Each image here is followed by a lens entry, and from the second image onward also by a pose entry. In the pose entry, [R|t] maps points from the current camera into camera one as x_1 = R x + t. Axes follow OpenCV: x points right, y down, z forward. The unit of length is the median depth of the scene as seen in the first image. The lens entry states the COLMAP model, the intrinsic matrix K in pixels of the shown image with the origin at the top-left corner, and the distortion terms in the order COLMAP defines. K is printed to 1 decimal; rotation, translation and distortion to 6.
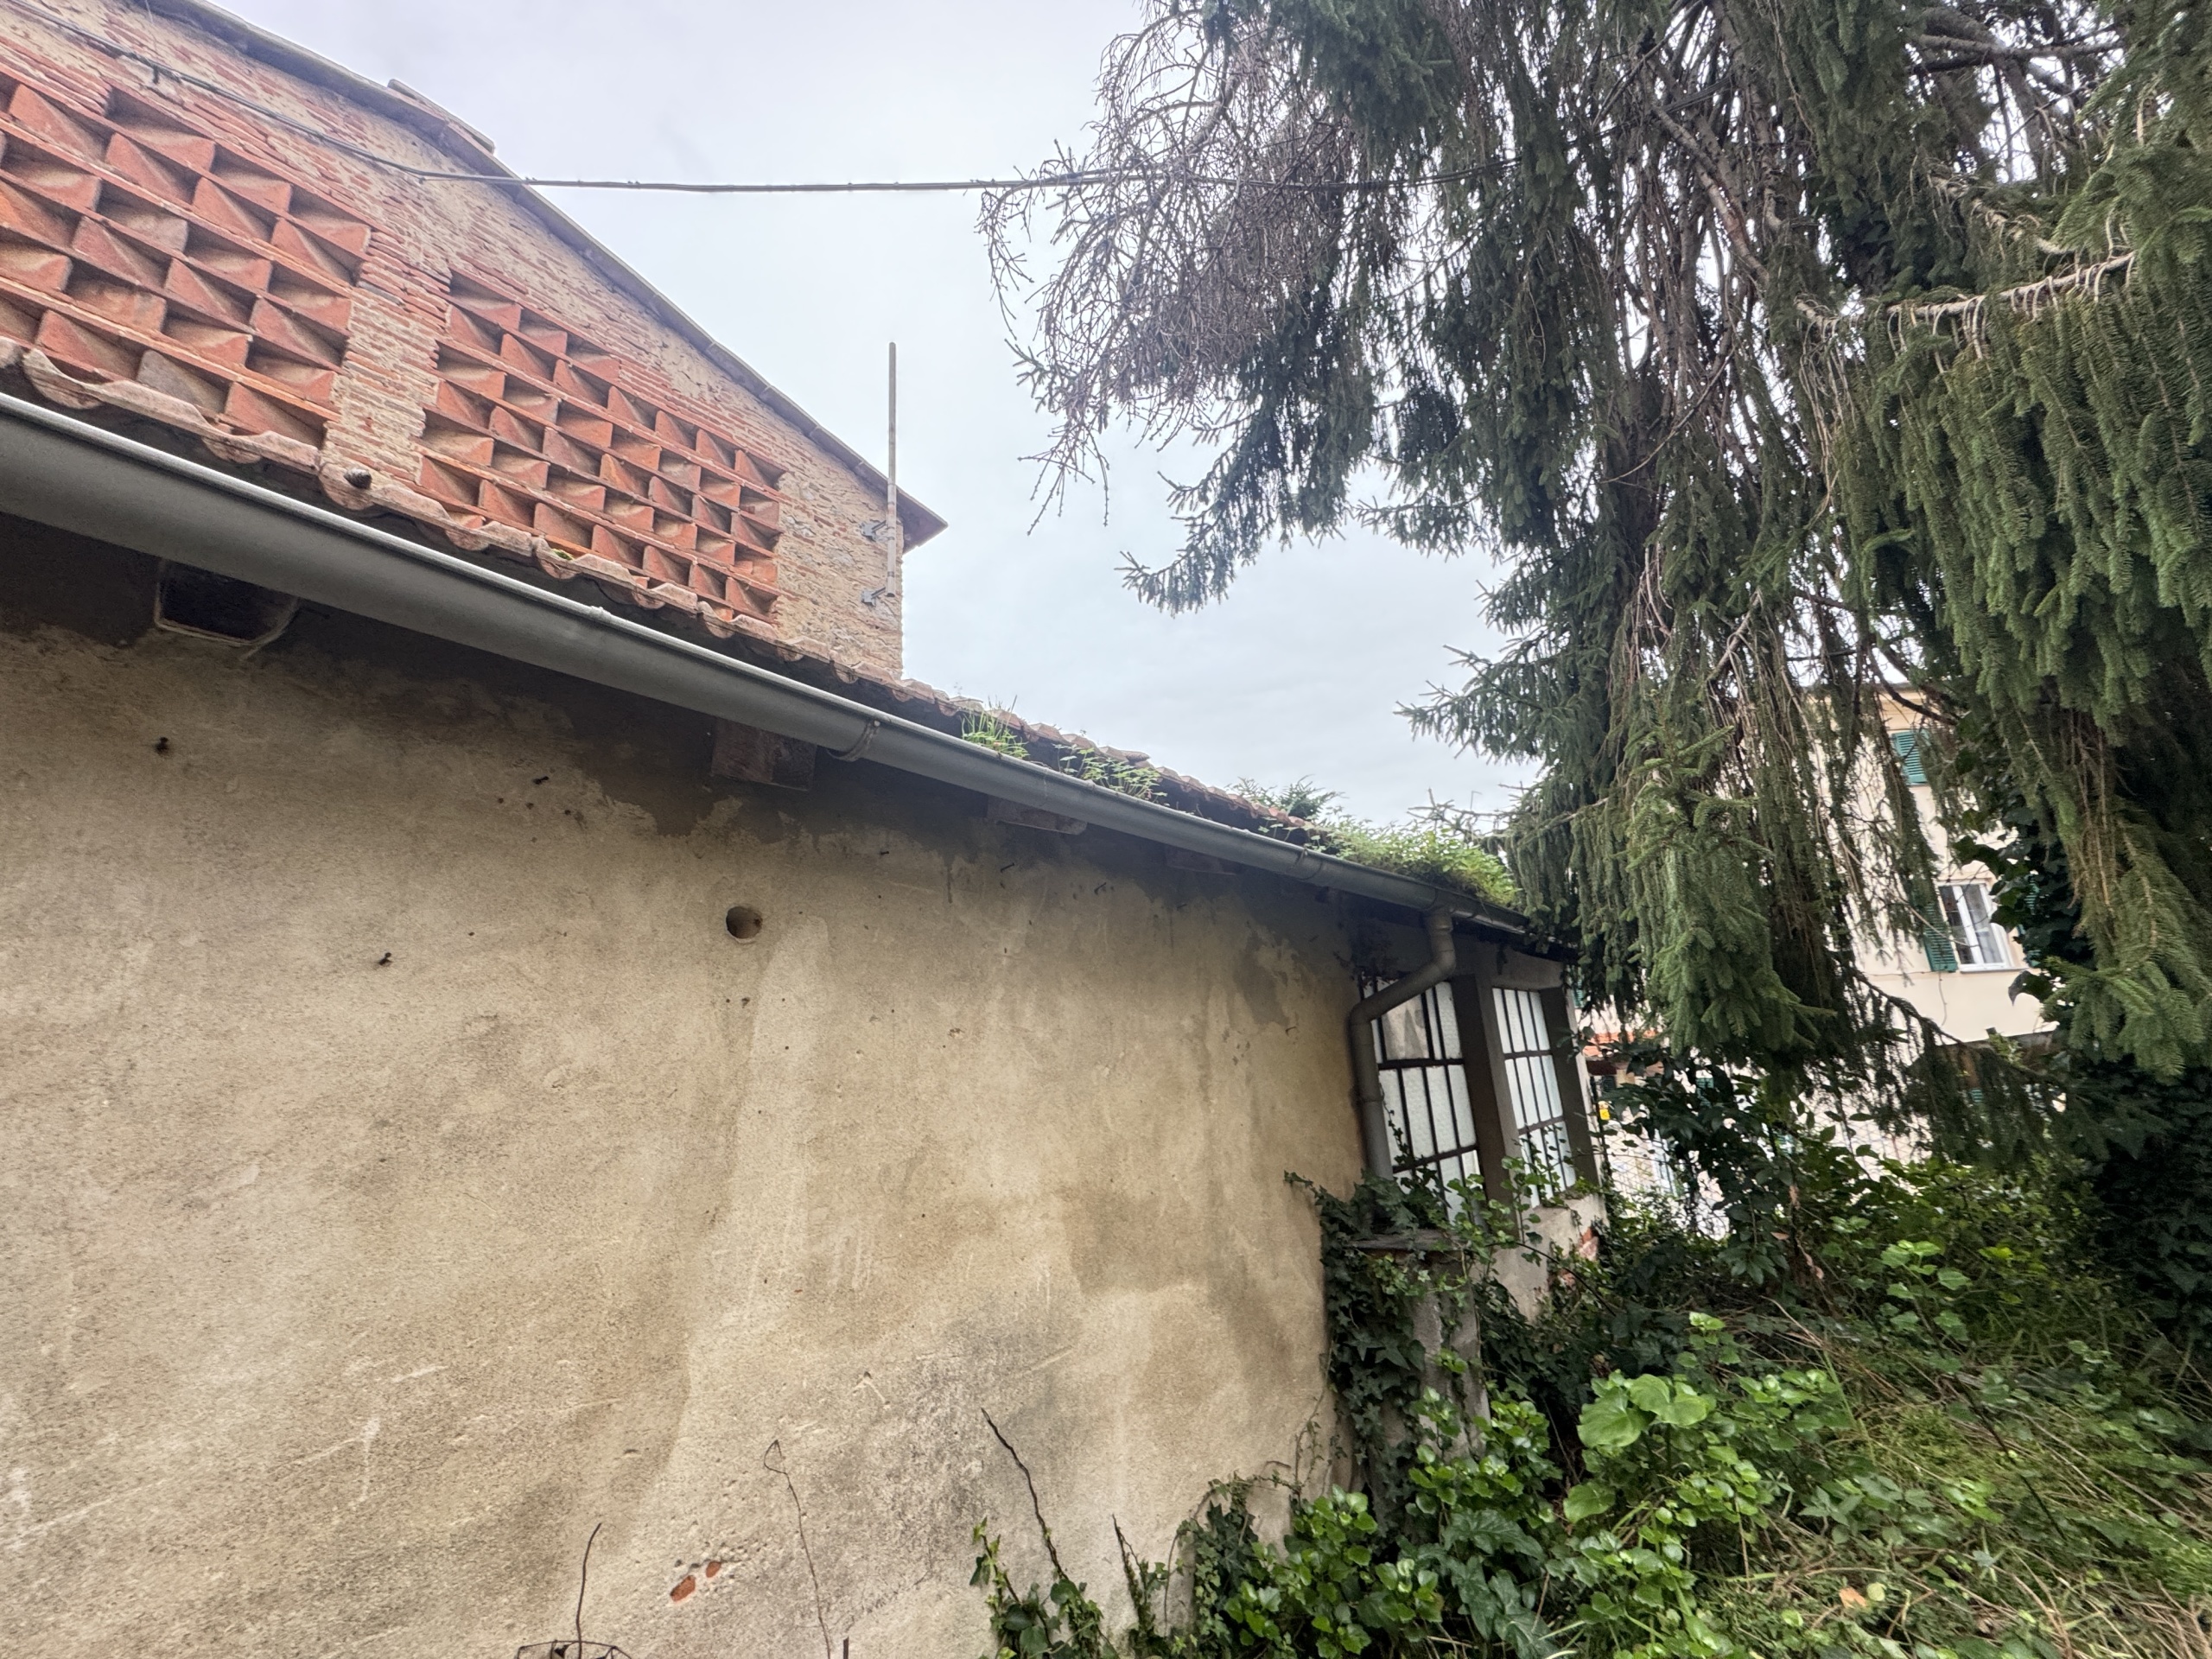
lens RADIAL K [[882.0, 0, 1101.7], [0, 882.0, 826.7], [0, 0, 1]] dist [-0.005358, 0.000794]
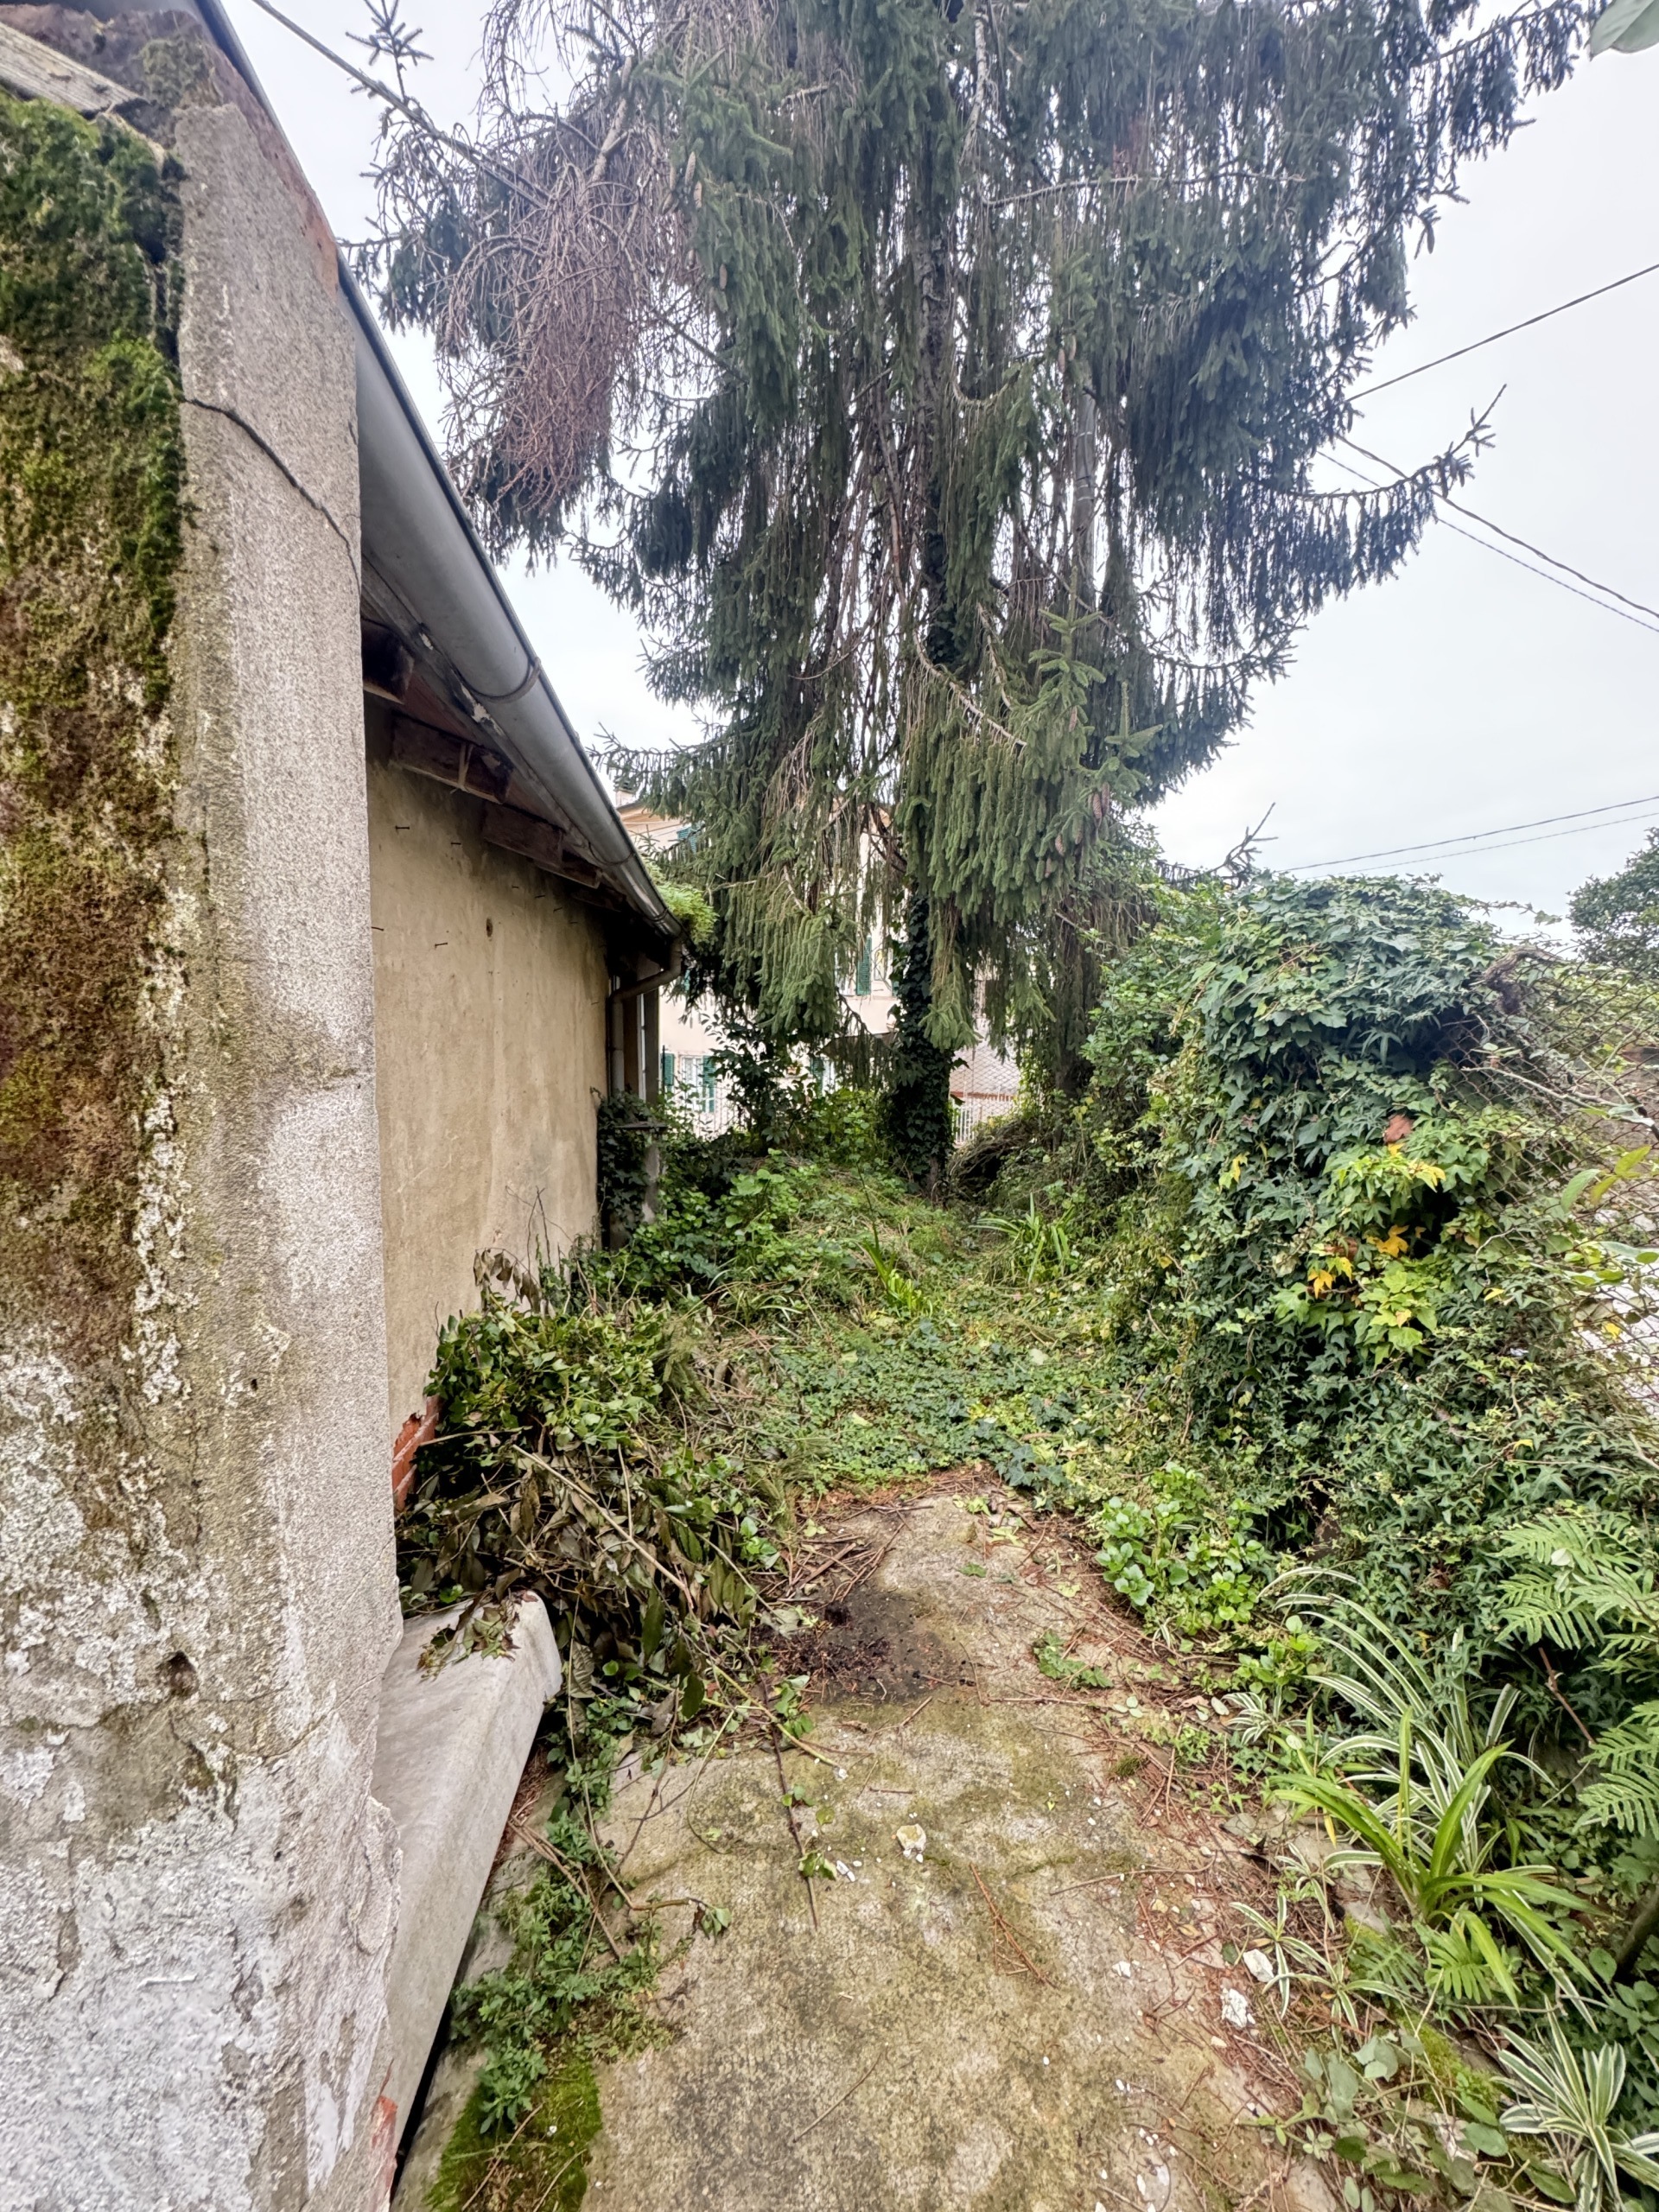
lens RADIAL K [[882.0, 0, 828.3], [0, 882.0, 1106.0], [0, 0, 1]] dist [-0.005358, 0.000794]
pose [[0.690684, -0.004987, 0.723140, -0.744937], [-0.239388, 0.942020, 0.235140, -0.081260], [-0.682385, -0.335518, 0.649444, -0.438977]]
